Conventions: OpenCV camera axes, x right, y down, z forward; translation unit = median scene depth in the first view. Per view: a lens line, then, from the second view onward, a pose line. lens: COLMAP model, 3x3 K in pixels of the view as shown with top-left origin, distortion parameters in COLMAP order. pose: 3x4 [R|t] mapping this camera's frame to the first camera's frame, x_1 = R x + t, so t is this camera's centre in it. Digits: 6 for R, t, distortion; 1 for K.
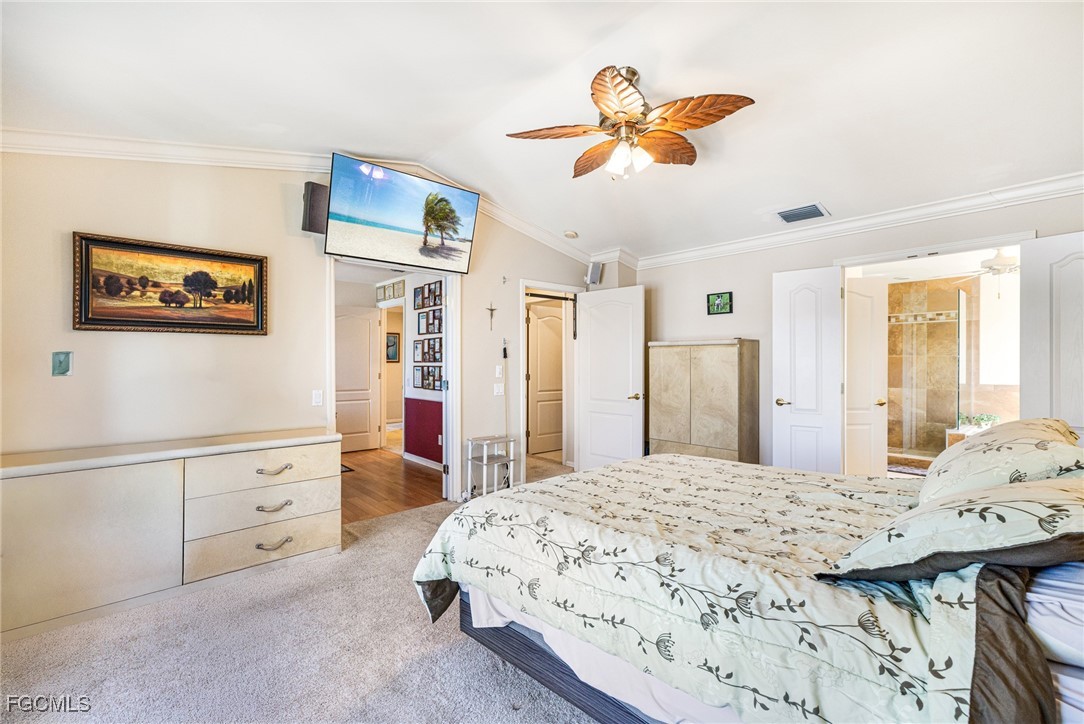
lens RADIAL K [[480.1, 0, 541.3], [0, 480.1, 362.2], [0, 0, 1]] dist [0.003730, -0.001365]
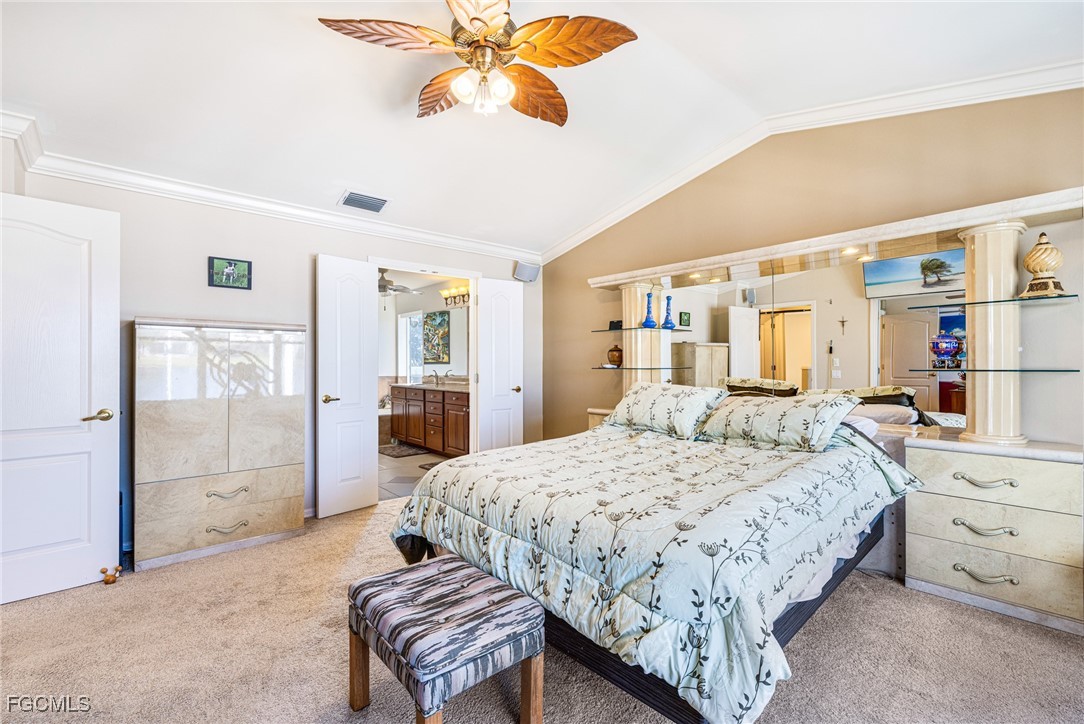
lens RADIAL K [[480.1, 0, 540.1], [0, 480.1, 361.6], [0, 0, 1]] dist [0.003730, -0.001365]
pose [[0.023104, -0.005136, 0.999720, -0.360189], [-0.005790, 0.999969, 0.005271, 0.005347], [-0.999716, -0.005910, 0.023073, 0.528240]]
